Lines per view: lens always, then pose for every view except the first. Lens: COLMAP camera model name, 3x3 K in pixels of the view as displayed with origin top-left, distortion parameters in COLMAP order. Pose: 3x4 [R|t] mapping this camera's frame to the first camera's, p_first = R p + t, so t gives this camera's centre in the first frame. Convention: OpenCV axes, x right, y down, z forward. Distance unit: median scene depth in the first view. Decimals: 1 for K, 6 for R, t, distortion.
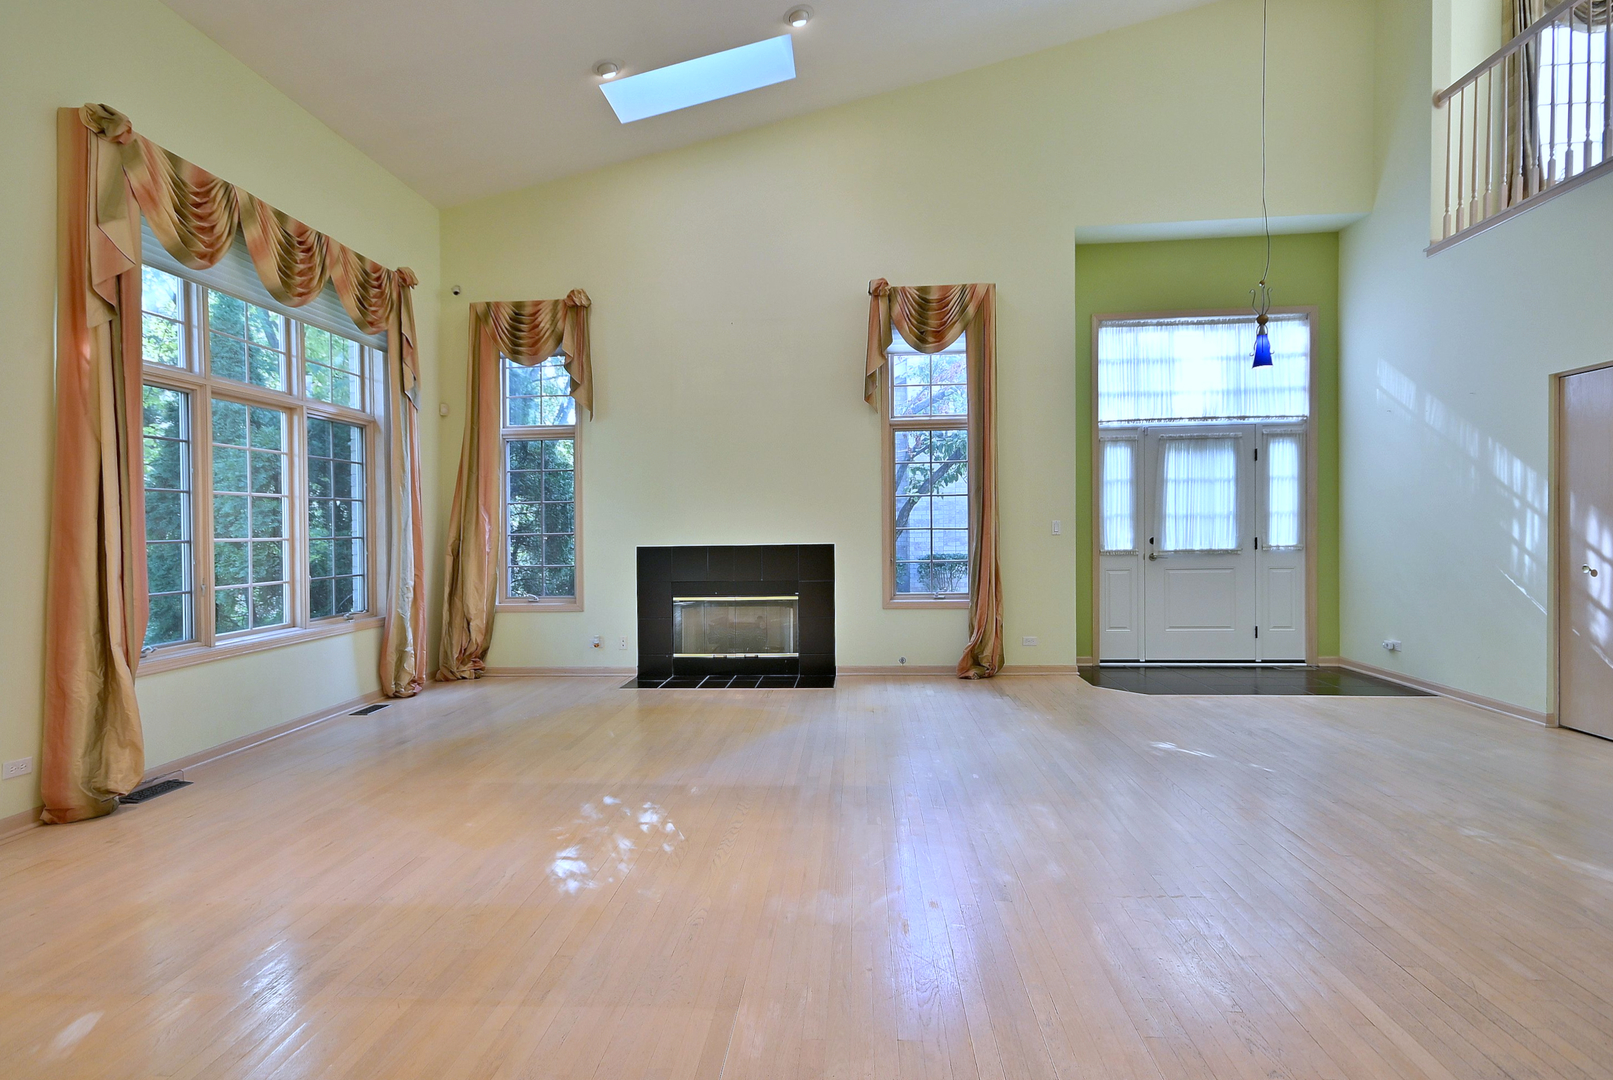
lens RADIAL K [[761.3, 0, 809.2], [0, 761.3, 531.1], [0, 0, 1]] dist [0.009642, 0.001083]
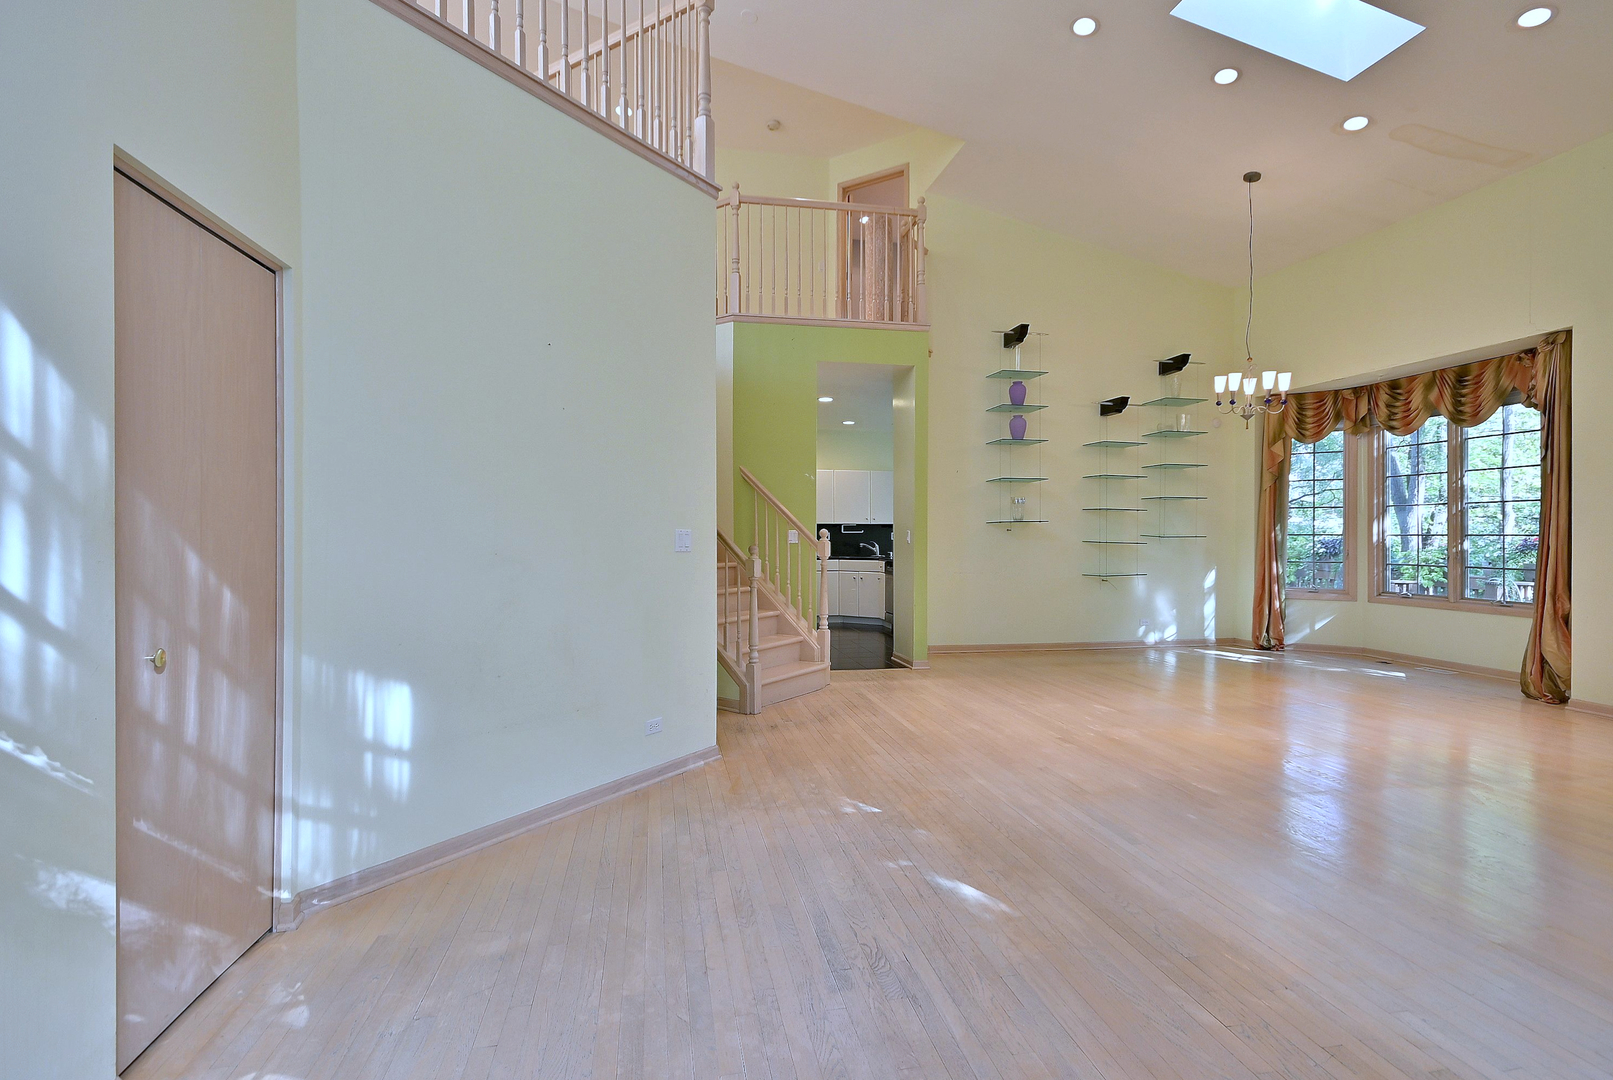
lens RADIAL K [[760.1, 0, 793.7], [0, 760.1, 532.7], [0, 0, 1]] dist [0.013194, 0.000189]
pose [[-0.966972, 0.013451, -0.254528, 0.537834], [0.011203, 0.999884, 0.010281, -0.017125], [0.254637, 0.007090, -0.967011, 1.047781]]
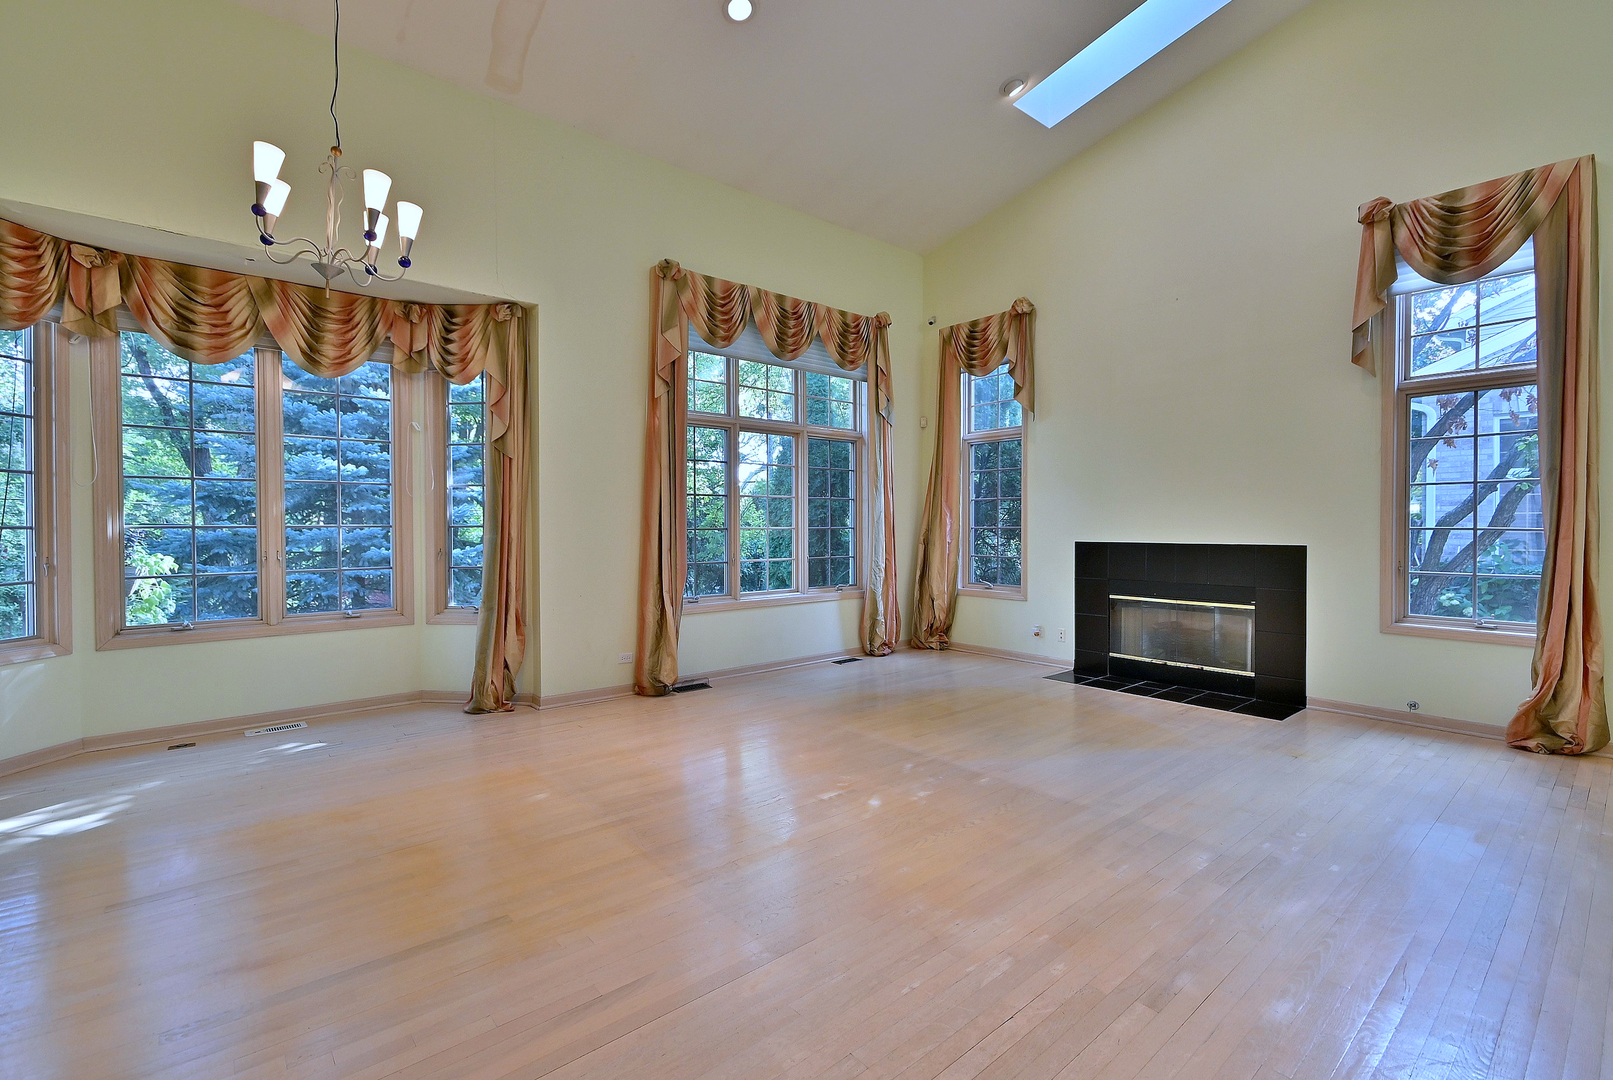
lens RADIAL K [[714.4, 0, 809.7], [0, 714.4, 526.4], [0, 0, 1]] dist [0.010657, -0.005360]
pose [[0.698342, 0.014689, -0.715613, 0.212103], [-0.011368, 0.999891, 0.009431, -0.004545], [0.715674, 0.001549, 0.698433, 0.092786]]
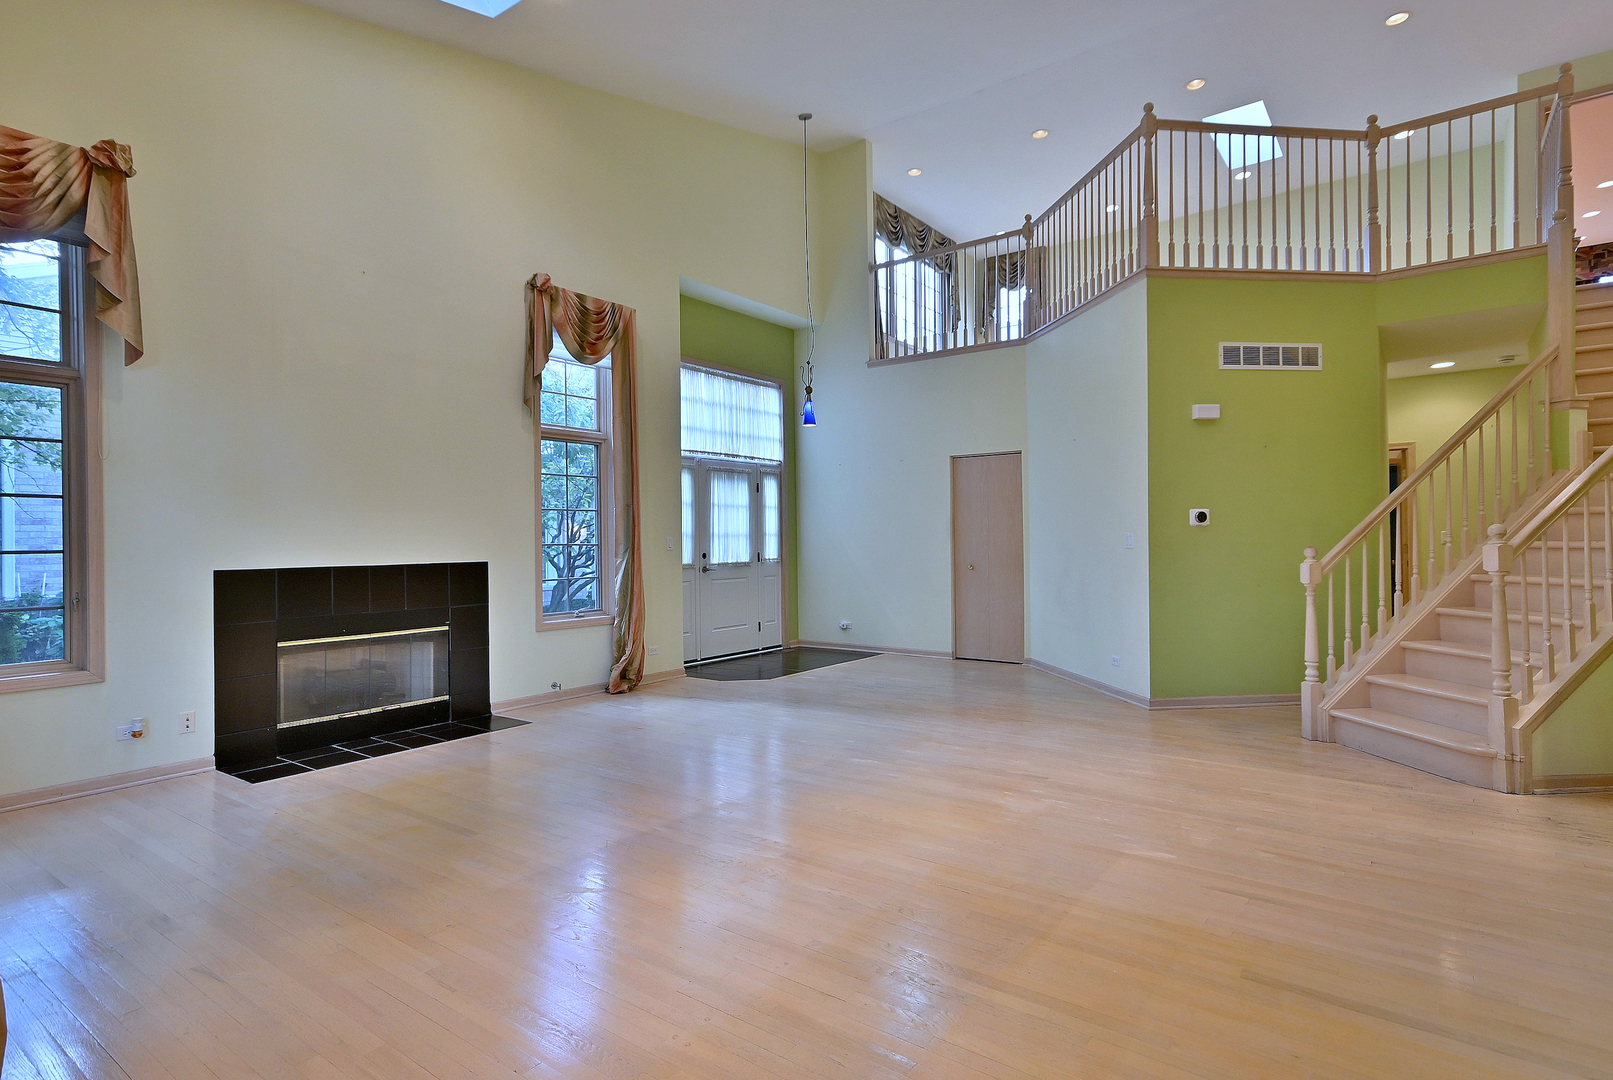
lens RADIAL K [[829.6, 0, 802.8], [0, 829.6, 531.5], [0, 0, 1]] dist [0.023796, 0.002345]
pose [[0.541507, 0.016851, 0.840527, -0.578426], [0.005036, 0.999716, -0.023287, 0.006817], [-0.840681, 0.016843, 0.541268, 0.194879]]
